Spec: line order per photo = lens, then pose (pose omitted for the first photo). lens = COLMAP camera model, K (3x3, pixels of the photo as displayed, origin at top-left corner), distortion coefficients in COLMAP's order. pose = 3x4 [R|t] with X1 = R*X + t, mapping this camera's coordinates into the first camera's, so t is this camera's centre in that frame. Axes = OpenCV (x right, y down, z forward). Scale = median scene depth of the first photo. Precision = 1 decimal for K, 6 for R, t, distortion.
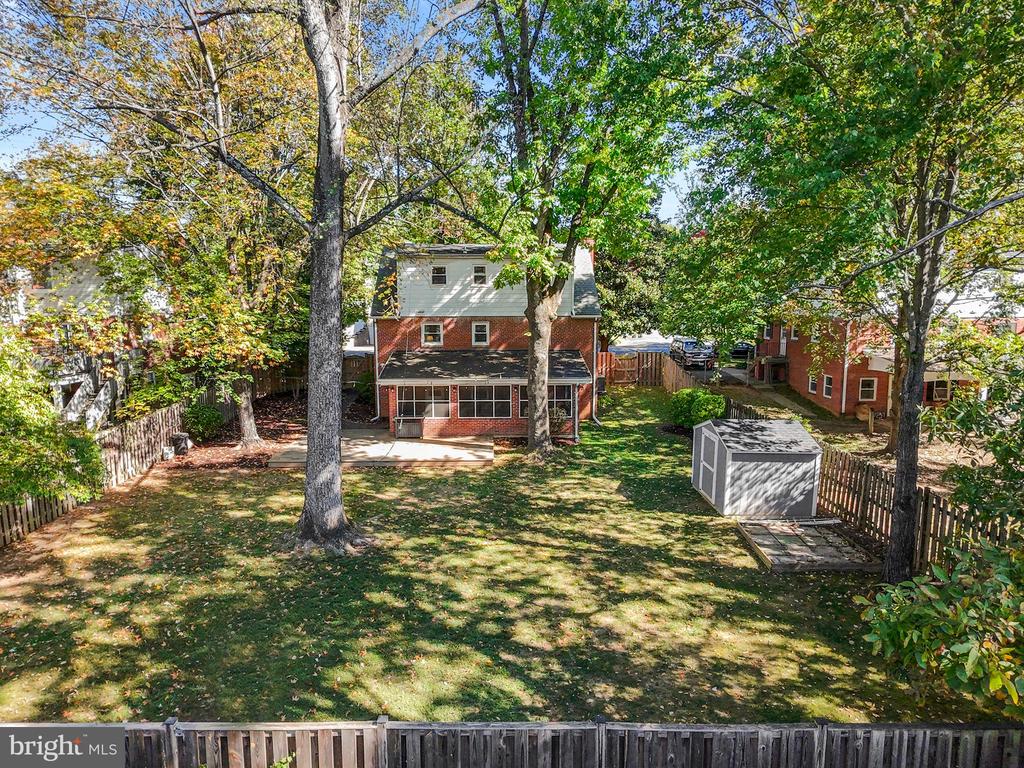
lens RADIAL K [[412.1, 0, 505.7], [0, 412.1, 376.2], [0, 0, 1]] dist [-0.000579, 0.000000]
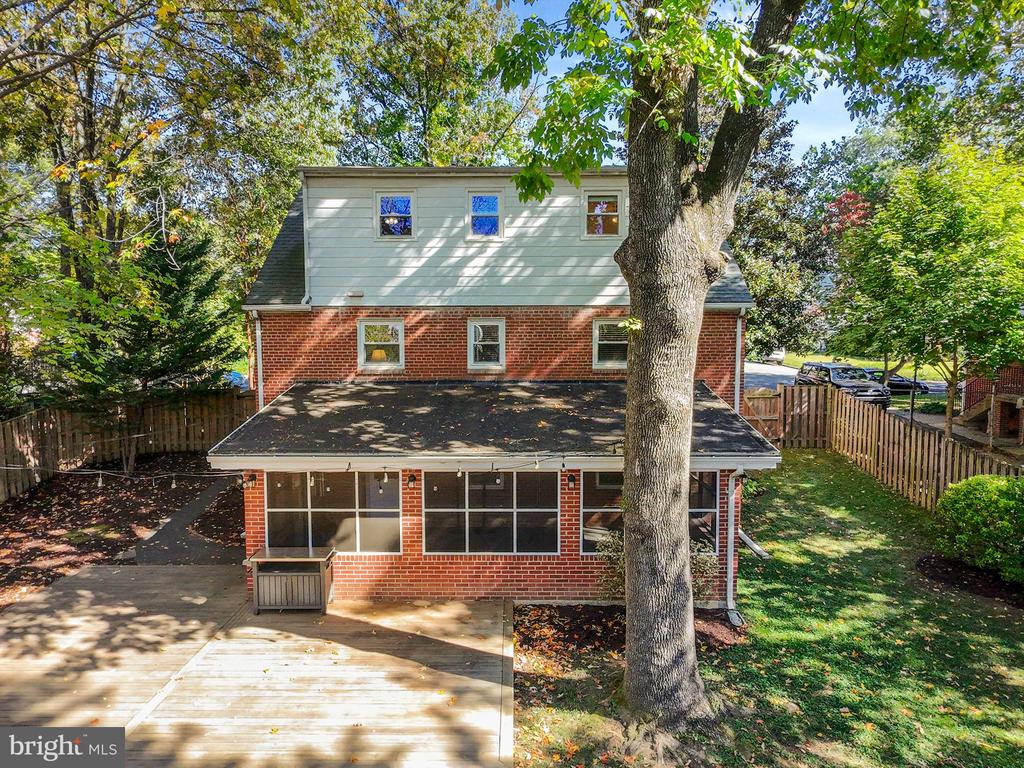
lens RADIAL K [[412.1, 0, 515.1], [0, 412.1, 389.9], [0, 0, 1]] dist [-0.000579, 0.000000]
pose [[0.999728, 0.002652, -0.023170, -0.018402], [-0.003743, 0.998879, -0.047181, -0.031749], [0.023019, 0.047255, 0.998618, 0.555768]]
